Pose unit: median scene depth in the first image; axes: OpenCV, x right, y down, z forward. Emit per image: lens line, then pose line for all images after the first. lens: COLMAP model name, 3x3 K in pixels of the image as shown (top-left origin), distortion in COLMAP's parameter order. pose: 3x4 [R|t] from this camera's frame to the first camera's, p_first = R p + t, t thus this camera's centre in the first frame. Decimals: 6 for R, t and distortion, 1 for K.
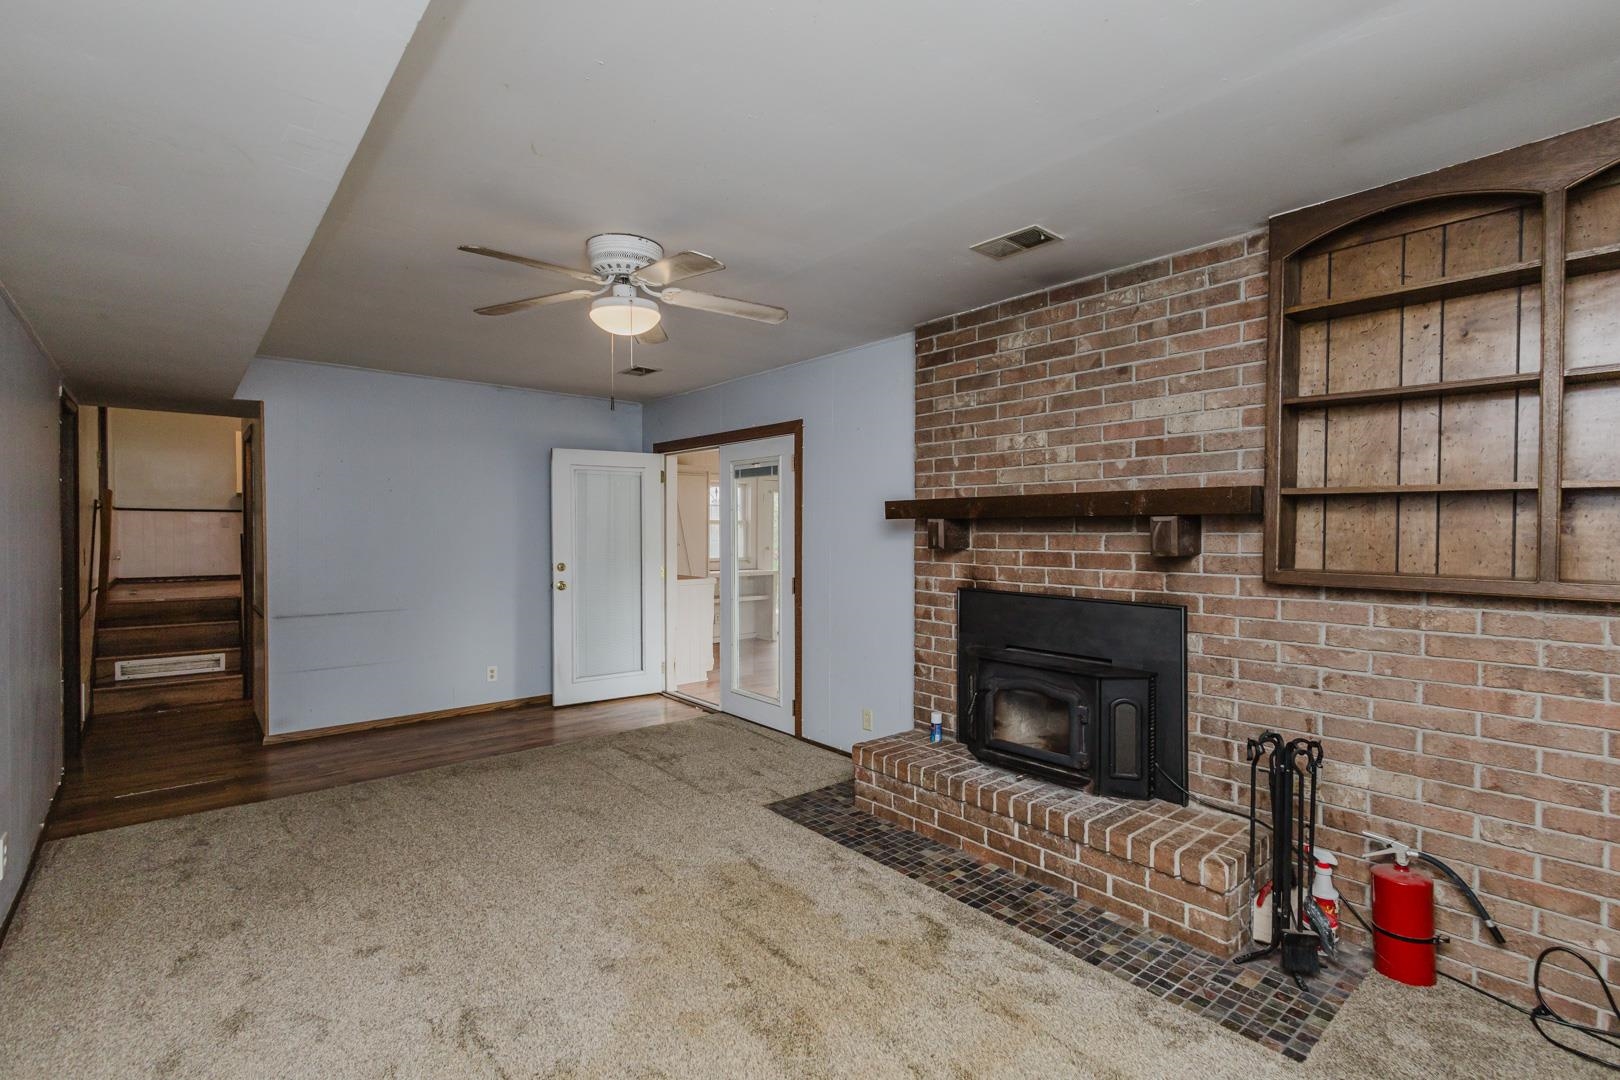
lens RADIAL K [[745.5, 0, 803.0], [0, 745.5, 538.7], [0, 0, 1]] dist [0.005112, -0.001377]
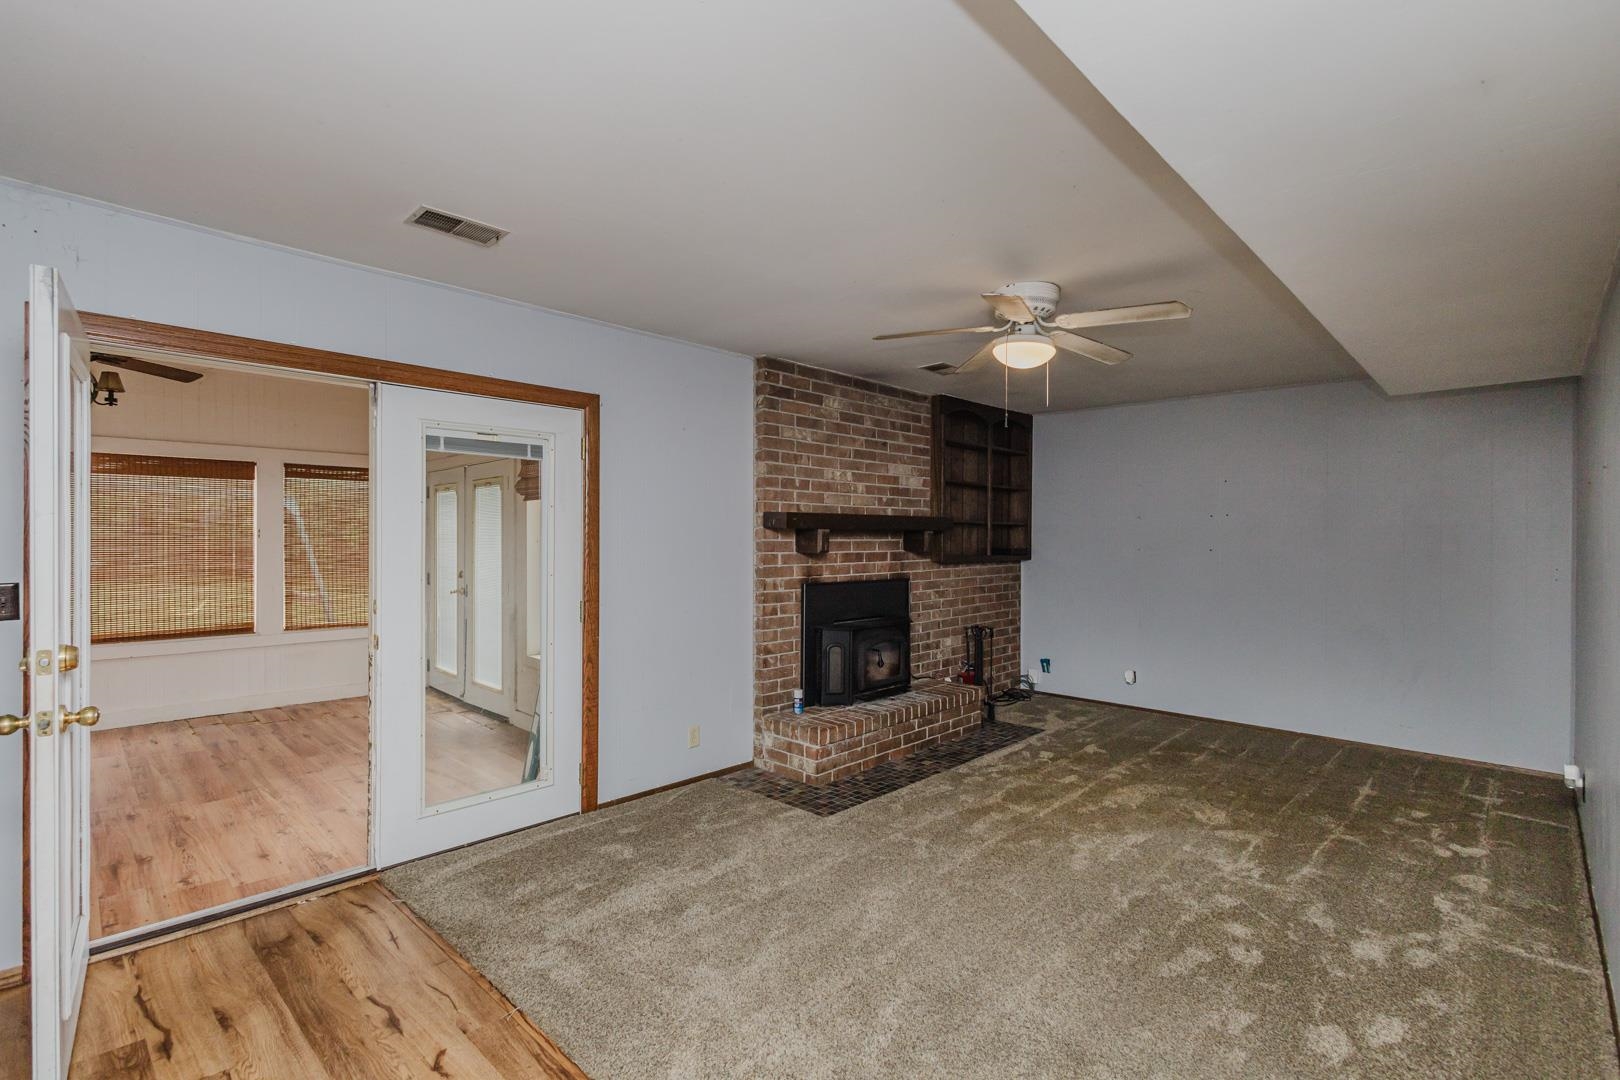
lens RADIAL K [[745.5, 0, 800.7], [0, 745.5, 541.1], [0, 0, 1]] dist [0.005112, -0.001377]
pose [[-0.097366, -0.008867, 0.995209, -1.113619], [0.007296, 0.999927, 0.009622, -0.019594], [-0.995222, 0.008198, -0.097294, 1.213115]]
